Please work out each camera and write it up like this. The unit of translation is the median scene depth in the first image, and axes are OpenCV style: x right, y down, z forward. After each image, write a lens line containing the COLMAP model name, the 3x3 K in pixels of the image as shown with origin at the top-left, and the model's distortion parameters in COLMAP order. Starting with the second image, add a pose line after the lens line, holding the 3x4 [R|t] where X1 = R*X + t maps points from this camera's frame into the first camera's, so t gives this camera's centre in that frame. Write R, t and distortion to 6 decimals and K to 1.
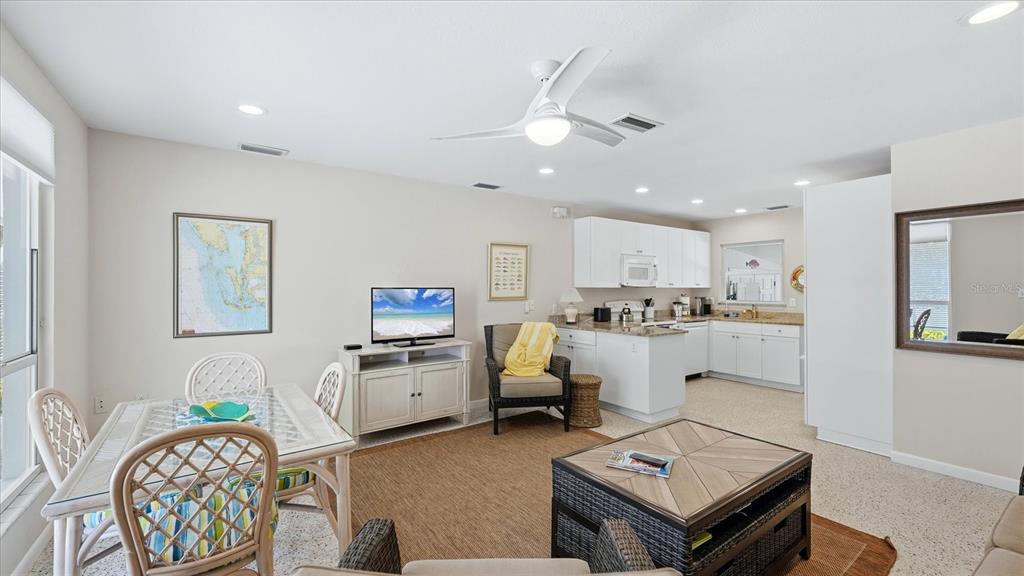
lens RADIAL K [[416.2, 0, 509.7], [0, 416.2, 287.2], [0, 0, 1]] dist [0.001894, 0.000414]
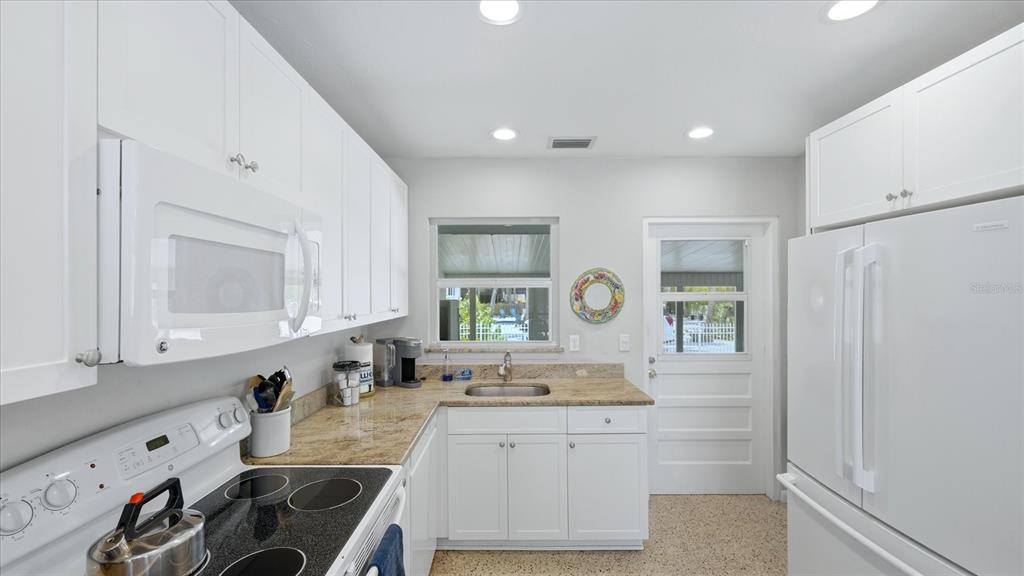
lens RADIAL K [[416.2, 0, 510.5], [0, 416.2, 292.0], [0, 0, 1]] dist [0.001894, 0.000414]
pose [[0.577613, -0.000272, 0.816311, 0.320906], [0.002695, 0.999995, -0.001573, -0.036499], [-0.816307, 0.003109, 0.577610, 1.113680]]
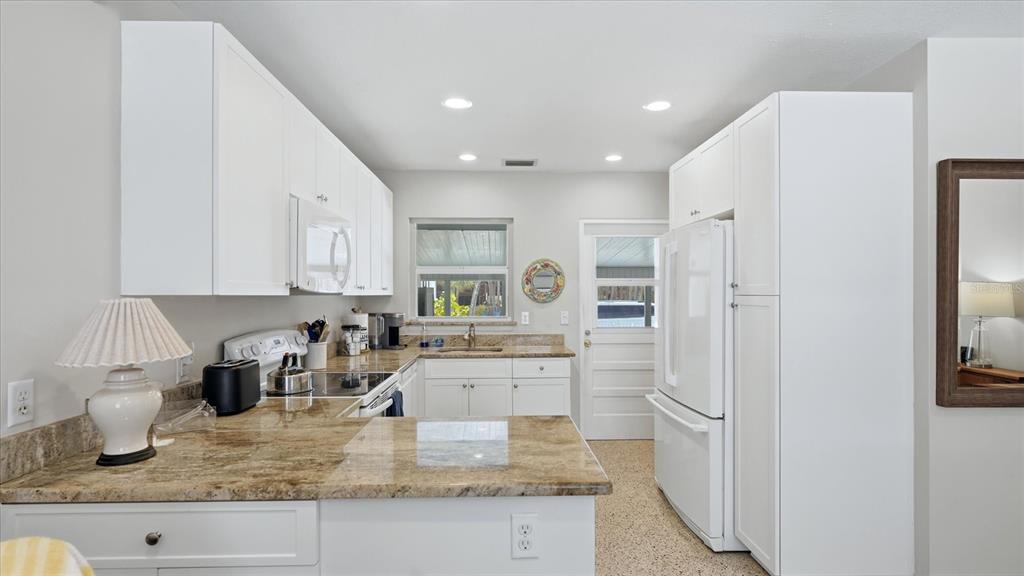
lens RADIAL K [[491.1, 0, 509.7], [0, 491.1, 297.0], [0, 0, 1]] dist [-0.009486, -0.000114]
pose [[0.553565, -0.003229, 0.832800, 0.057147], [-0.000822, 0.999990, 0.004424, 0.000710], [-0.832805, -0.003133, 0.553557, 0.870976]]
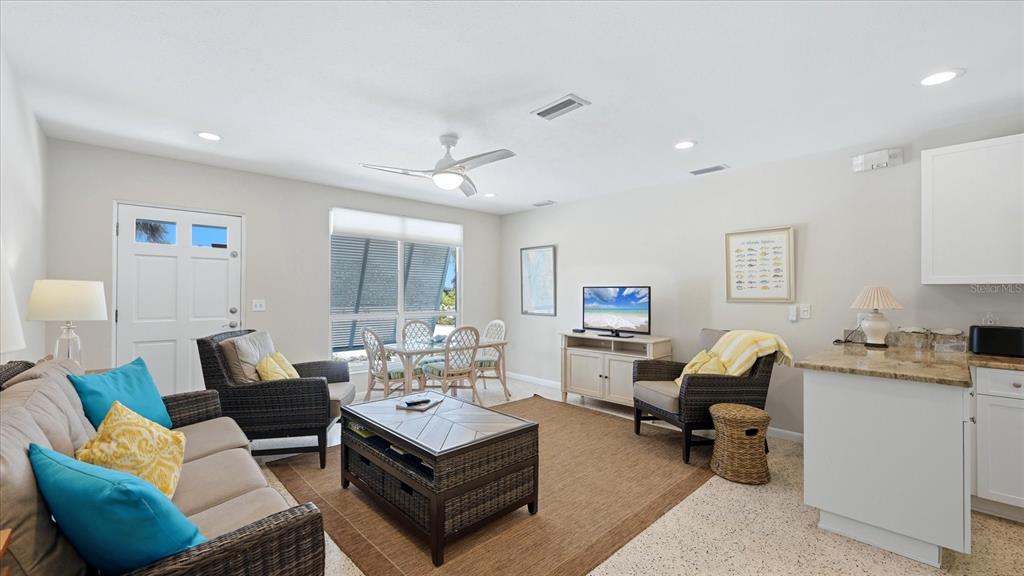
lens RADIAL K [[416.2, 0, 513.2], [0, 416.2, 288.0], [0, 0, 1]] dist [0.001894, 0.000414]
pose [[0.156392, -0.010124, -0.987643, 0.826098], [-0.004764, 0.999928, -0.011004, 0.018304], [0.987684, 0.006426, 0.156333, 0.508208]]
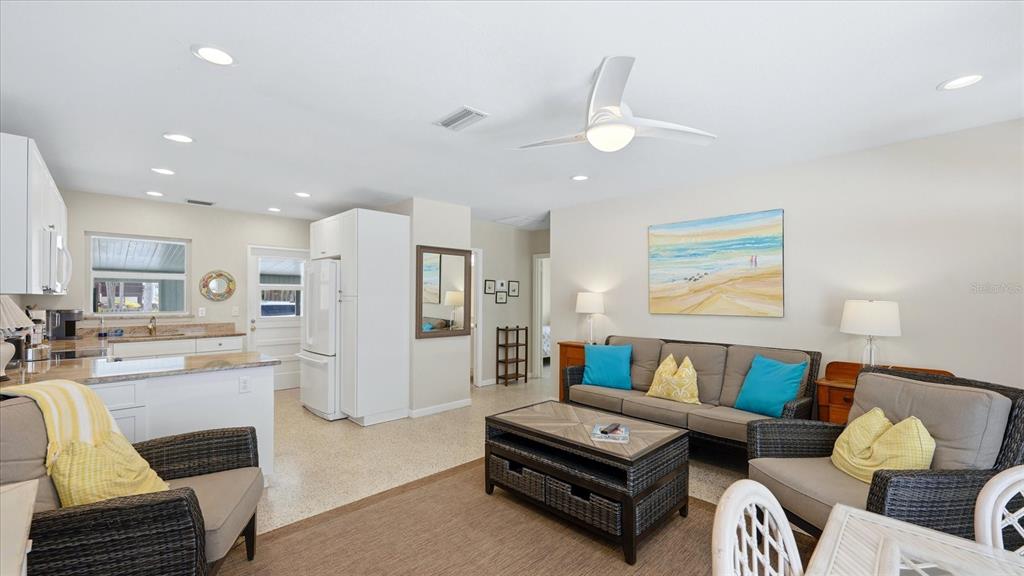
lens RADIAL K [[416.2, 0, 501.6], [0, 416.2, 297.6], [0, 0, 1]] dist [0.001894, 0.000414]
pose [[-0.140060, -0.000136, 0.990143, -0.419722], [-0.004872, 0.999988, -0.000552, 0.003760], [-0.990131, -0.004902, -0.140059, 0.709804]]
